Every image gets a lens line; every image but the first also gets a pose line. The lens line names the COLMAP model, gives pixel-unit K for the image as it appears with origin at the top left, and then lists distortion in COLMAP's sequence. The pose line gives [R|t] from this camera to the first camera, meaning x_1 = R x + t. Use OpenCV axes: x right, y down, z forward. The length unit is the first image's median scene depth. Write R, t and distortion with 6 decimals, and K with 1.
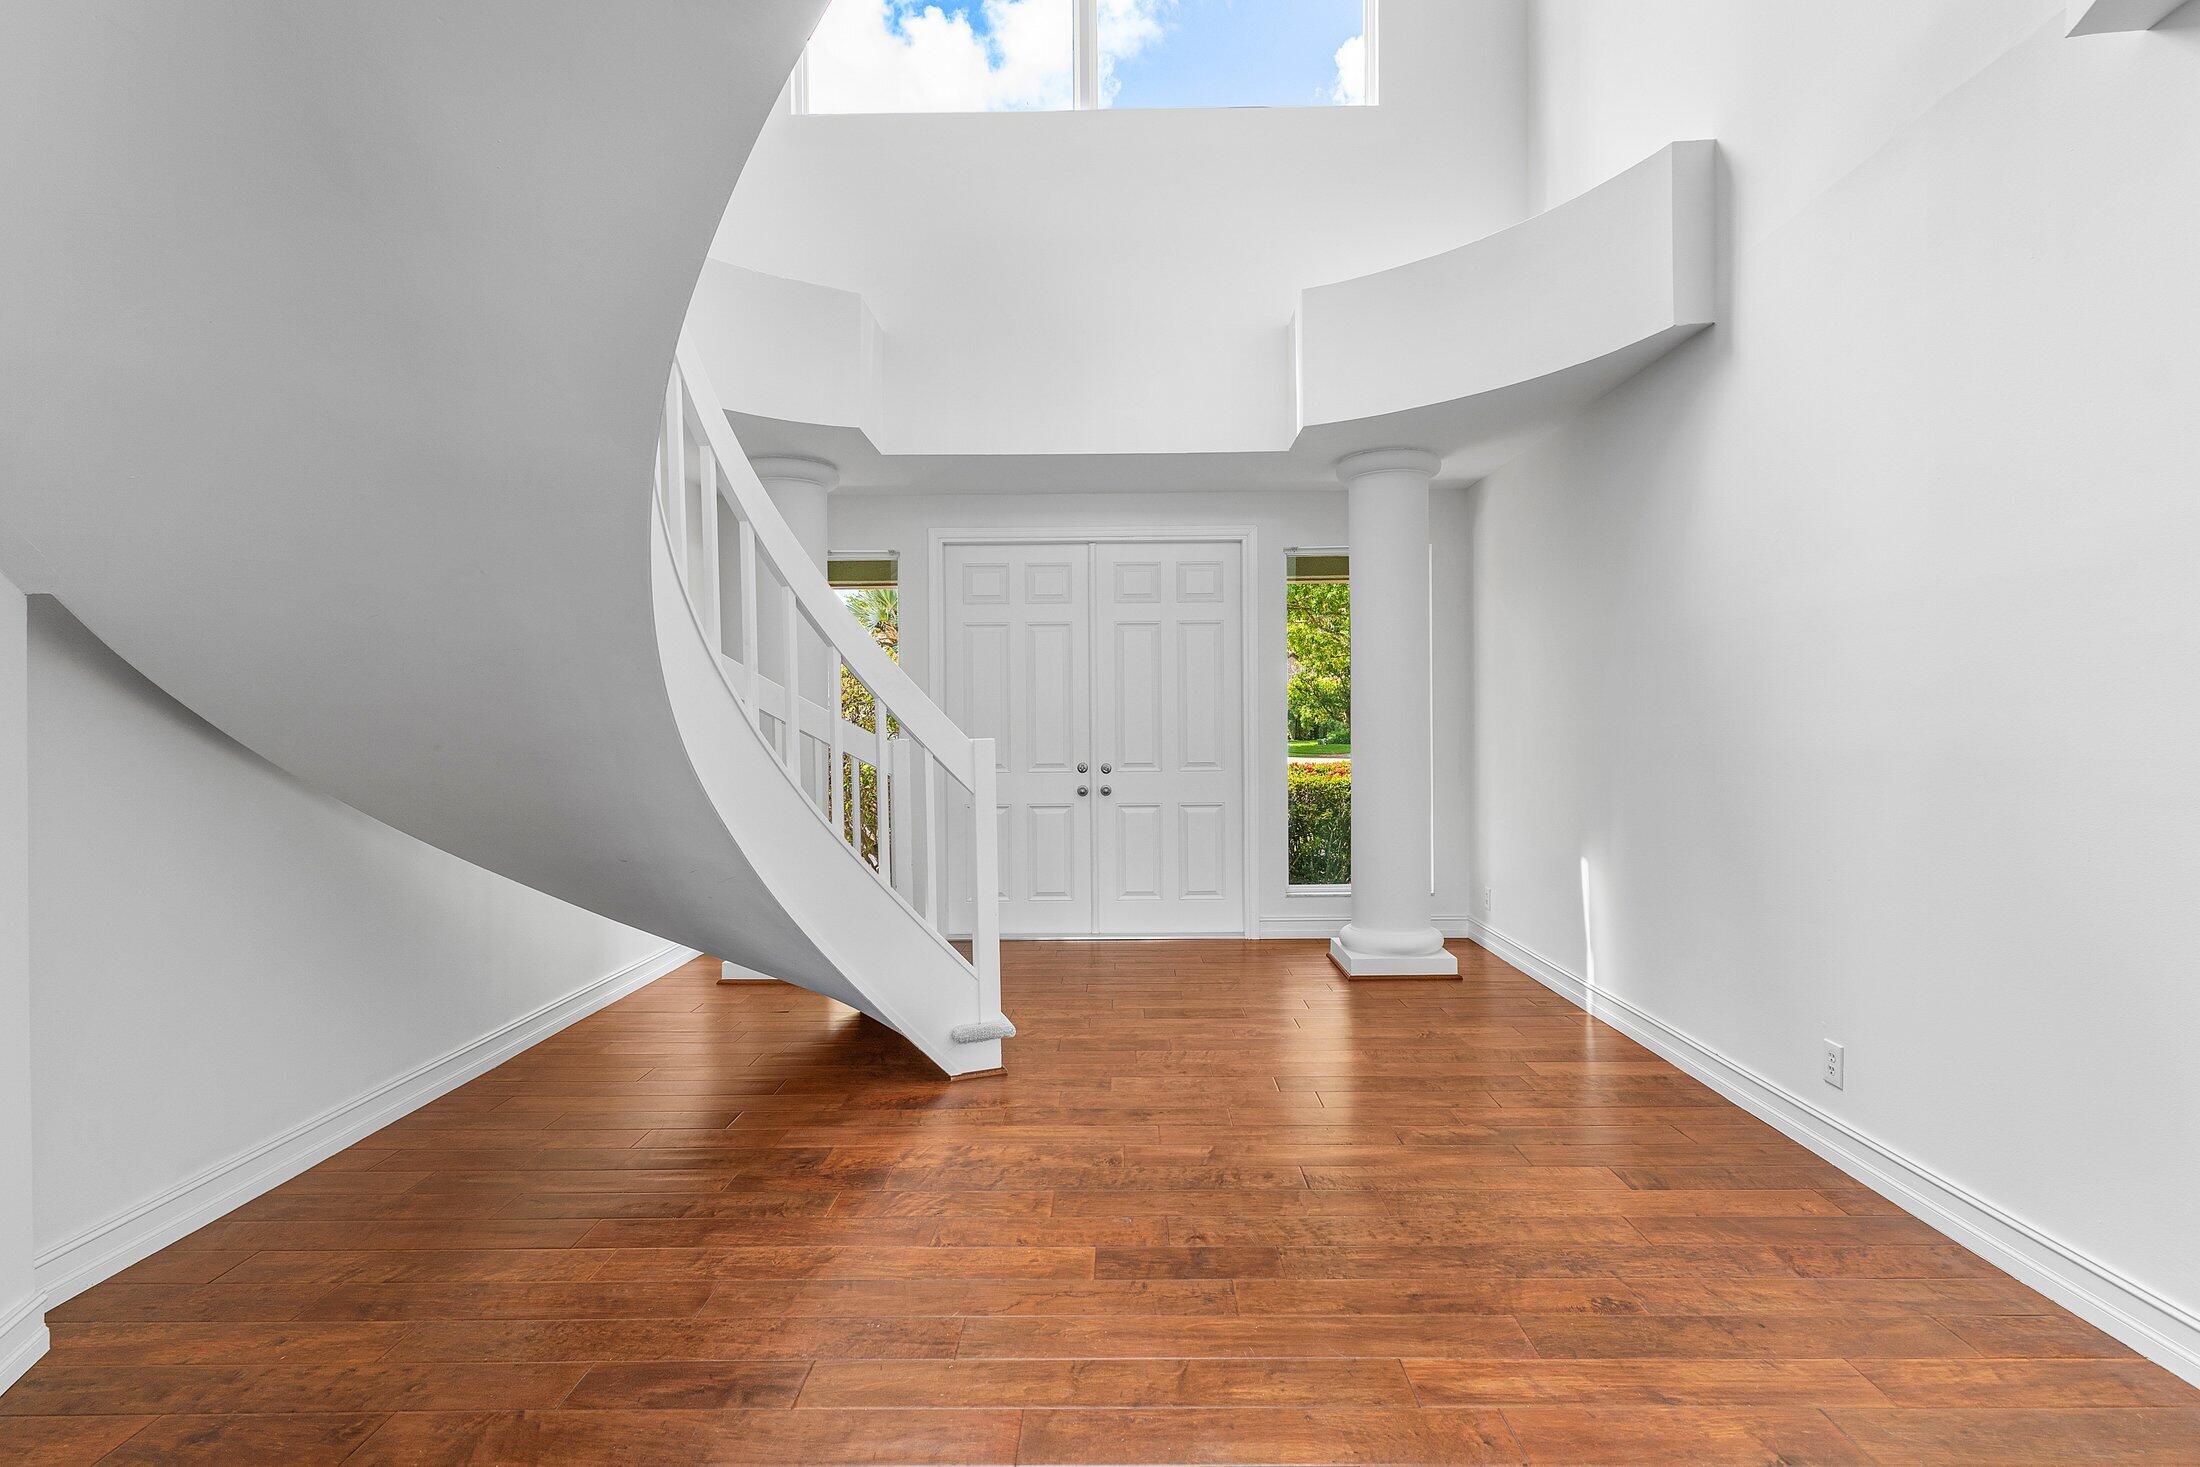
lens RADIAL K [[1074.5, 0, 1100.0], [0, 1074.5, 733.5], [0, 0, 1]] dist [-0.000914, 0.000067]
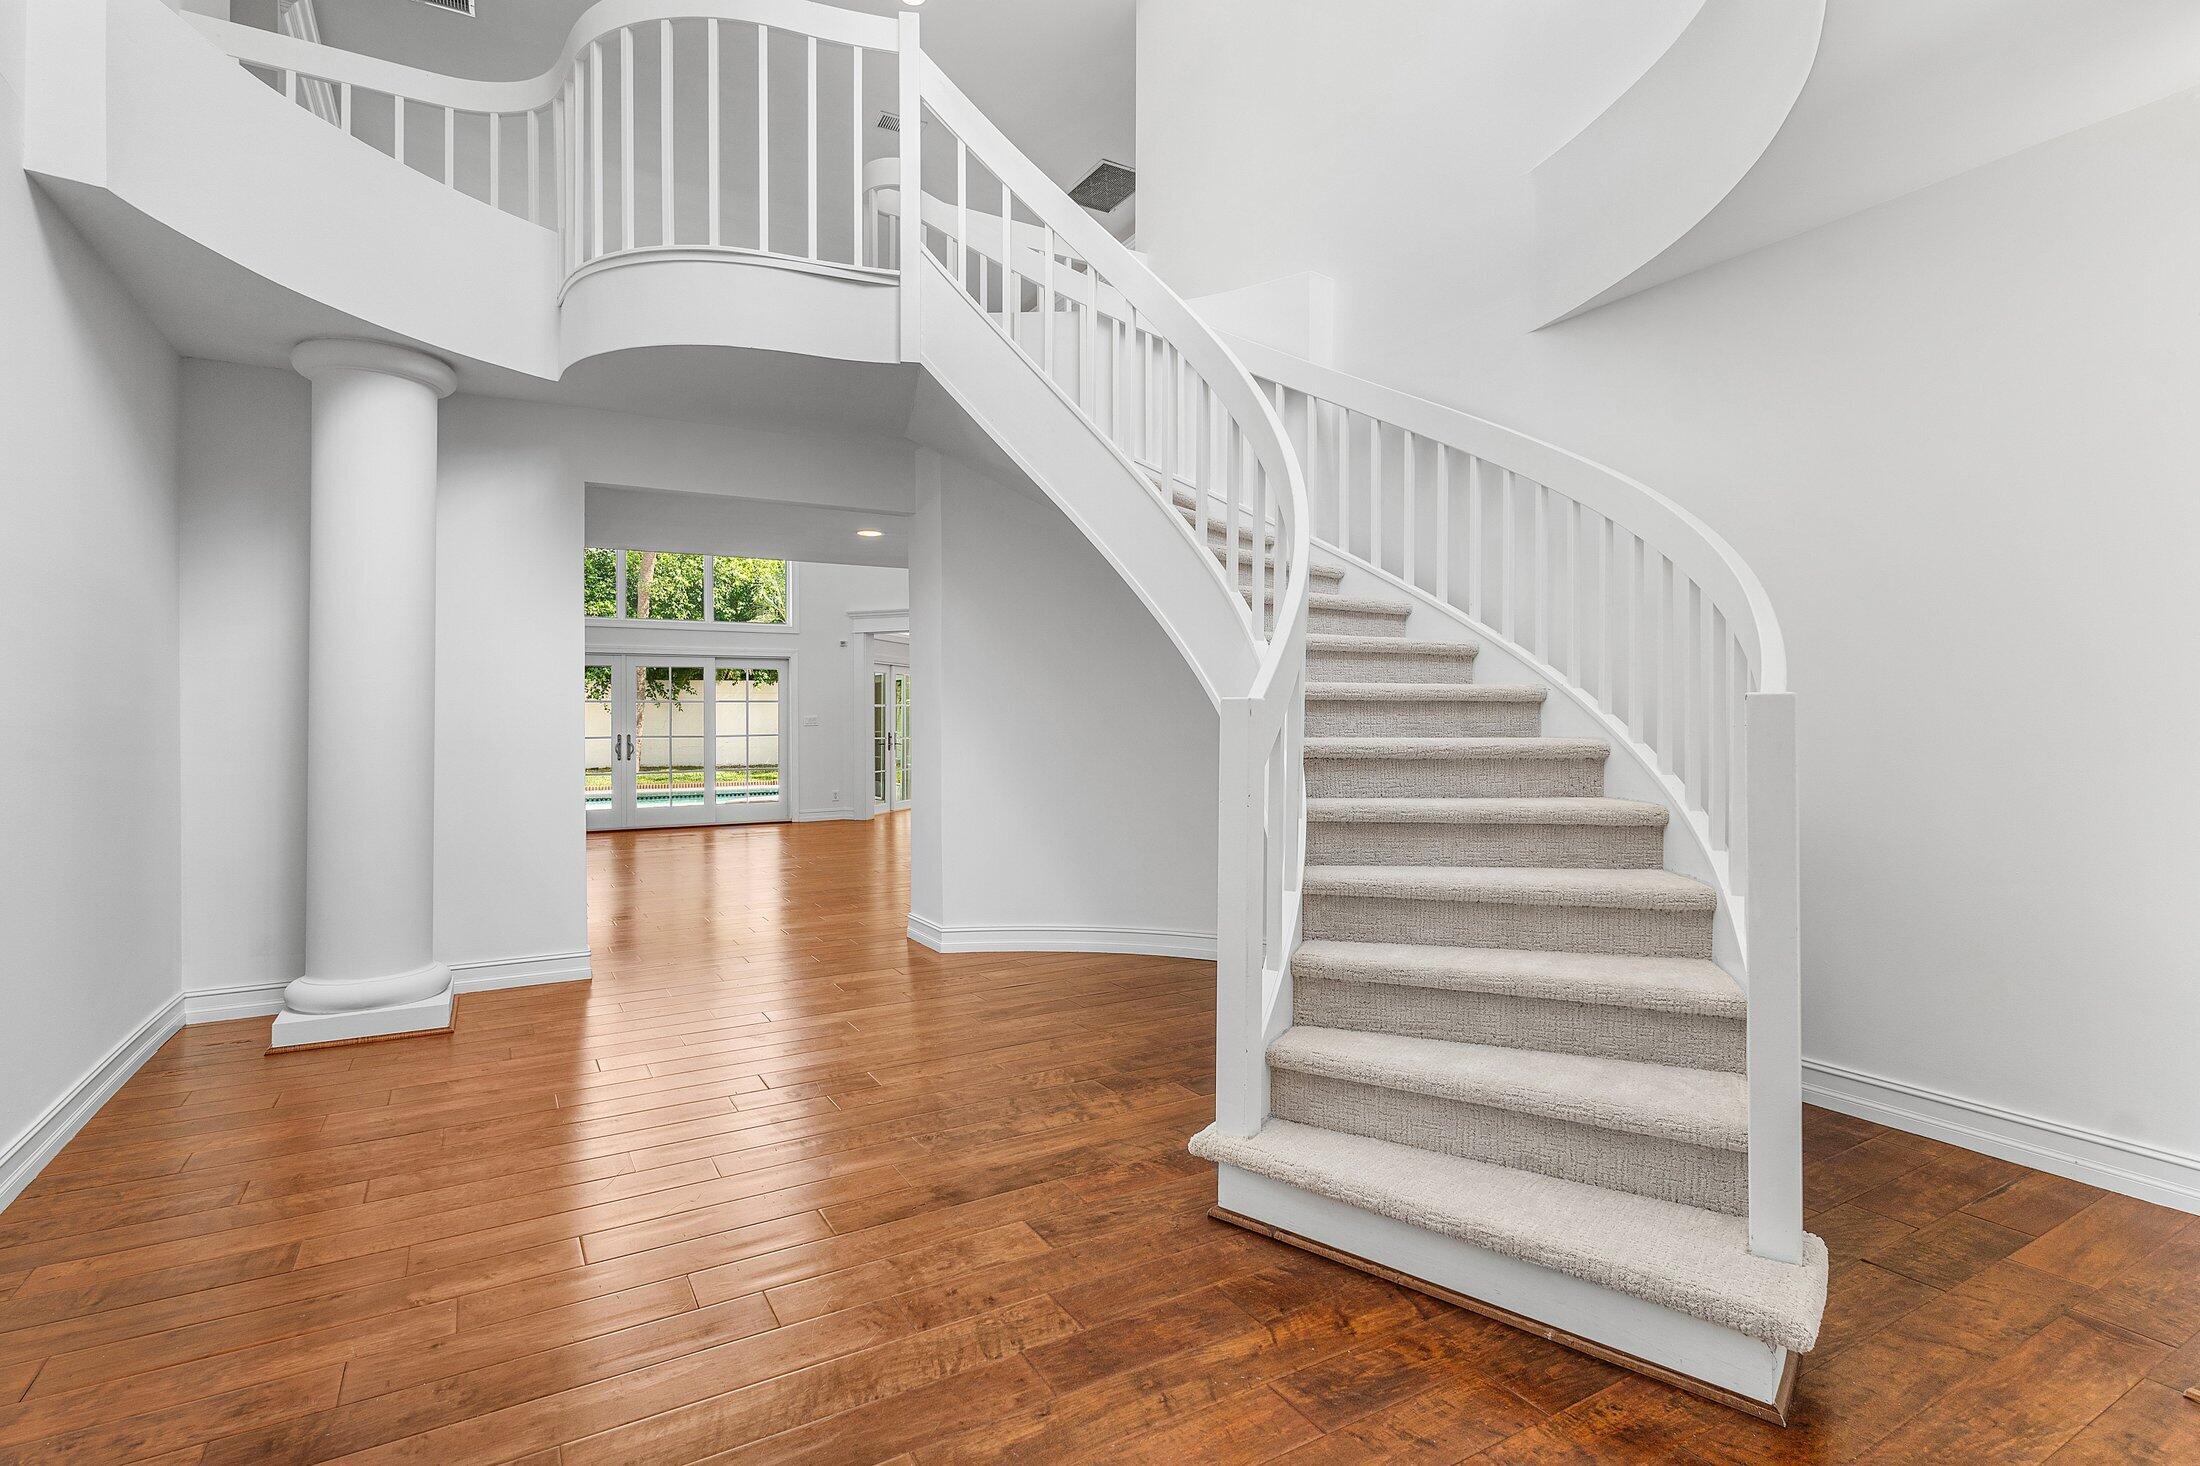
lens RADIAL K [[1060.6, 0, 1099.7], [0, 1060.6, 712.4], [0, 0, 1]] dist [-0.001344, -0.000412]
pose [[-0.855528, 0.011305, -0.517633, 0.287936], [0.011347, 0.999931, 0.003085, 0.015822], [0.517632, -0.003234, -0.855597, 1.495726]]
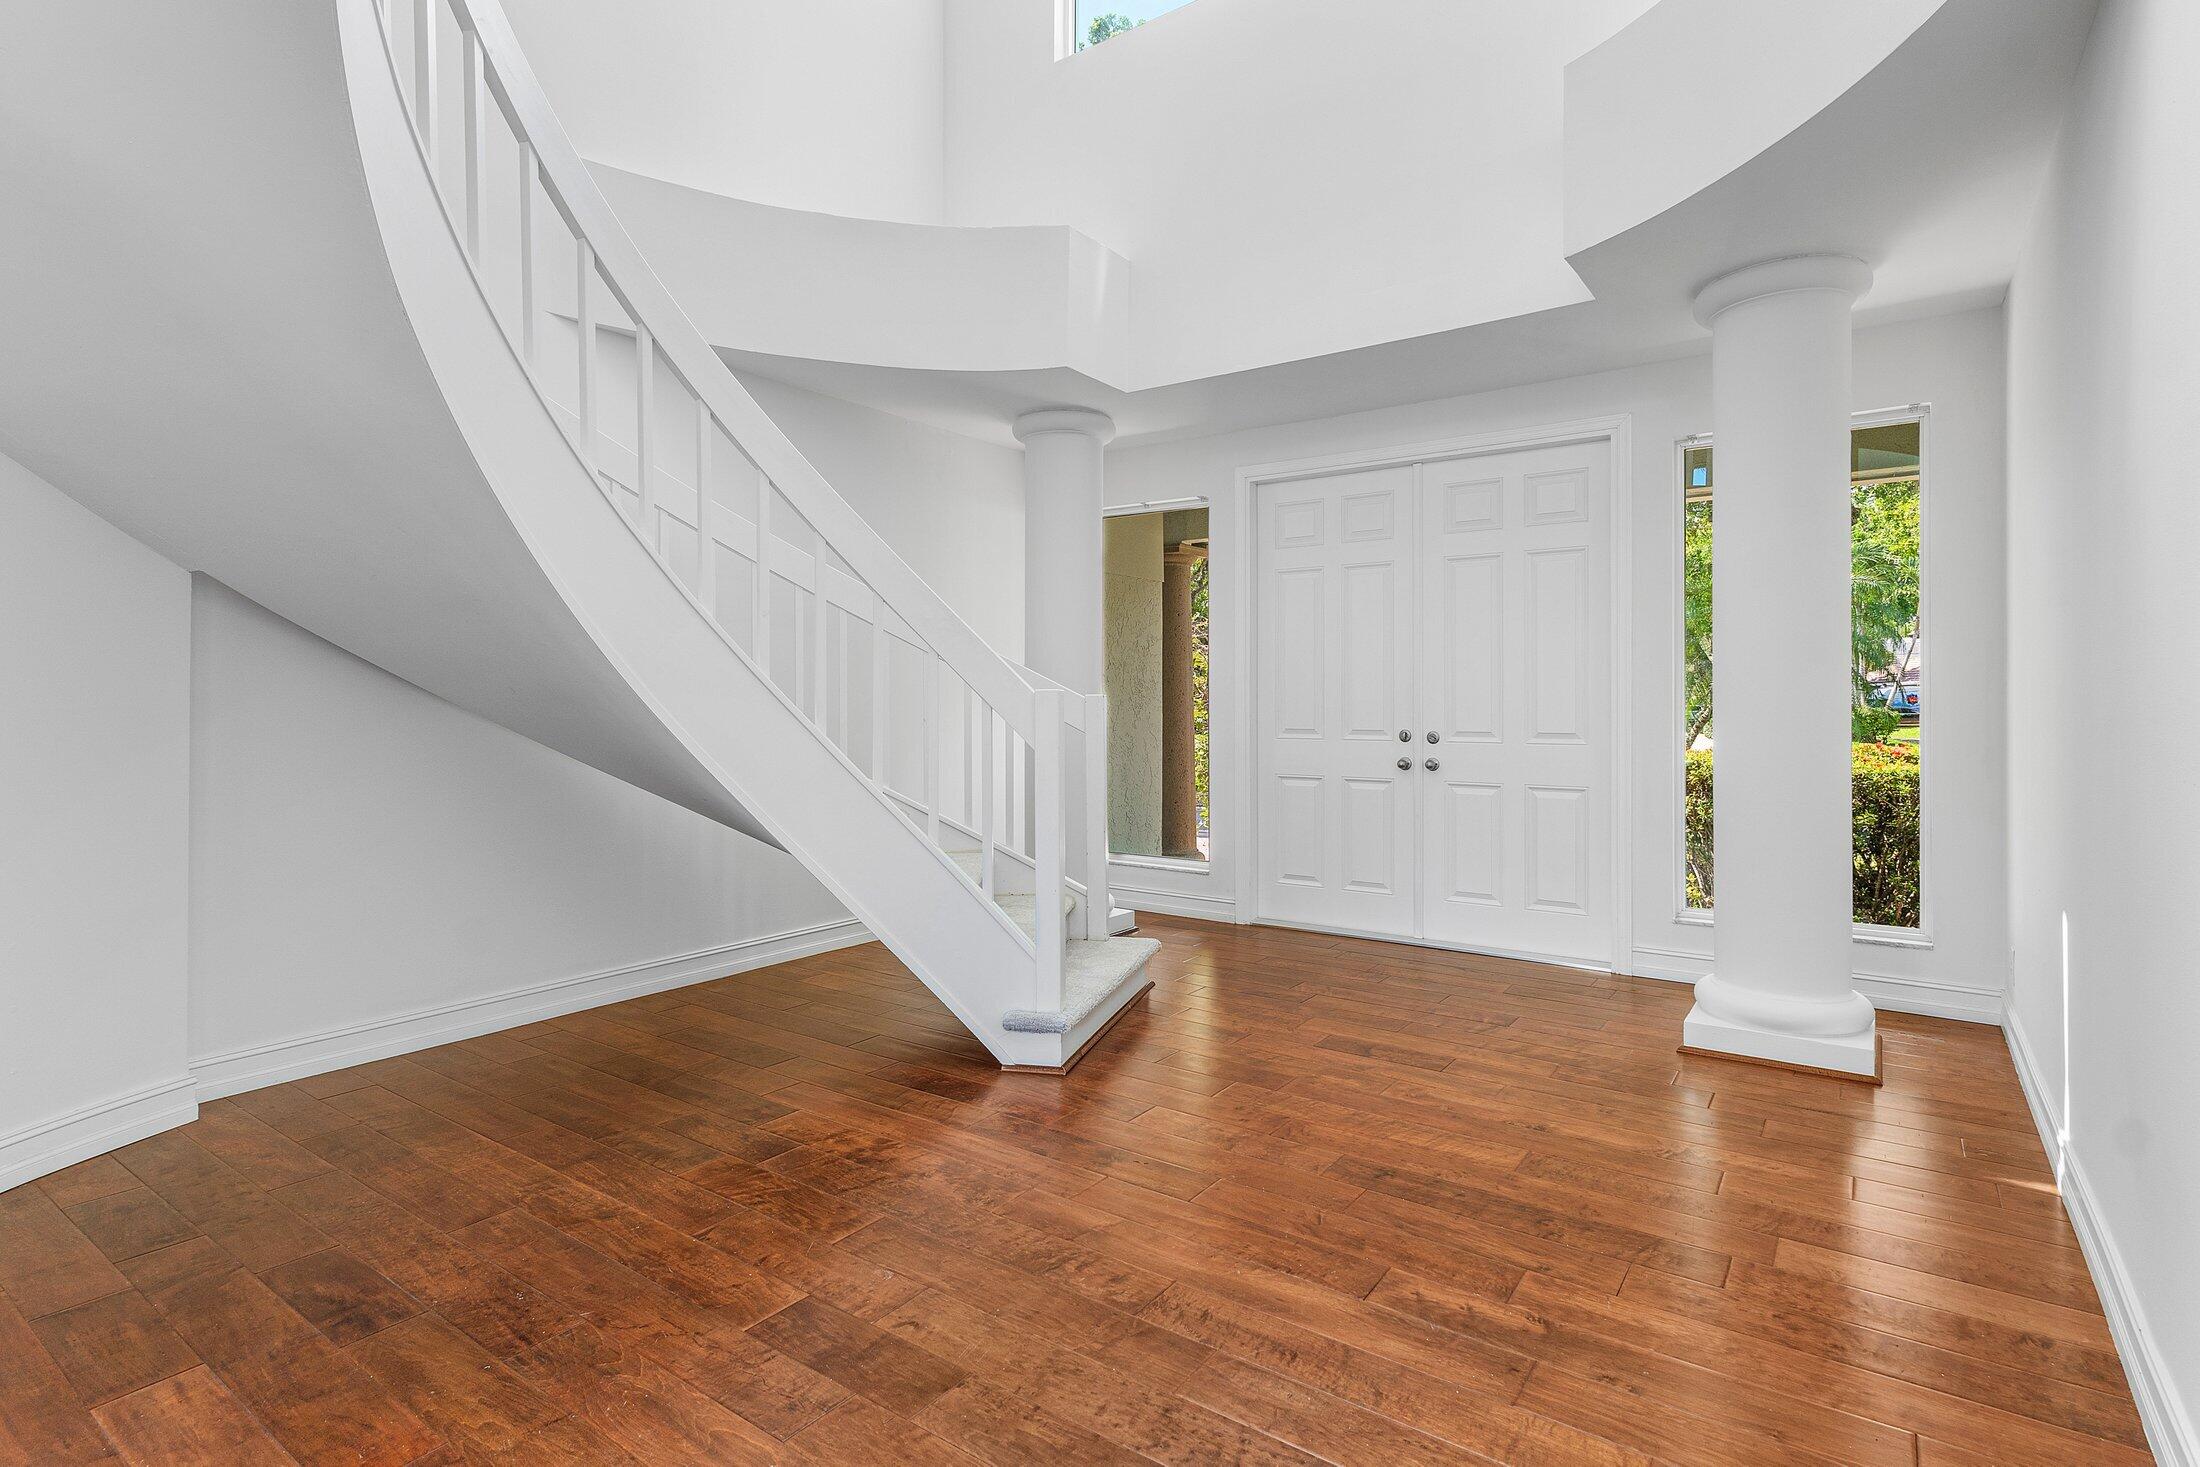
lens RADIAL K [[1080.5, 0, 1107.3], [0, 1080.5, 695.9], [0, 0, 1]] dist [0.001172, 0.000816]
pose [[0.820500, 0.005023, -0.571624, 0.435716], [-0.011501, 0.999904, -0.007723, 0.016510], [0.571530, 0.012911, 0.820479, 0.298224]]
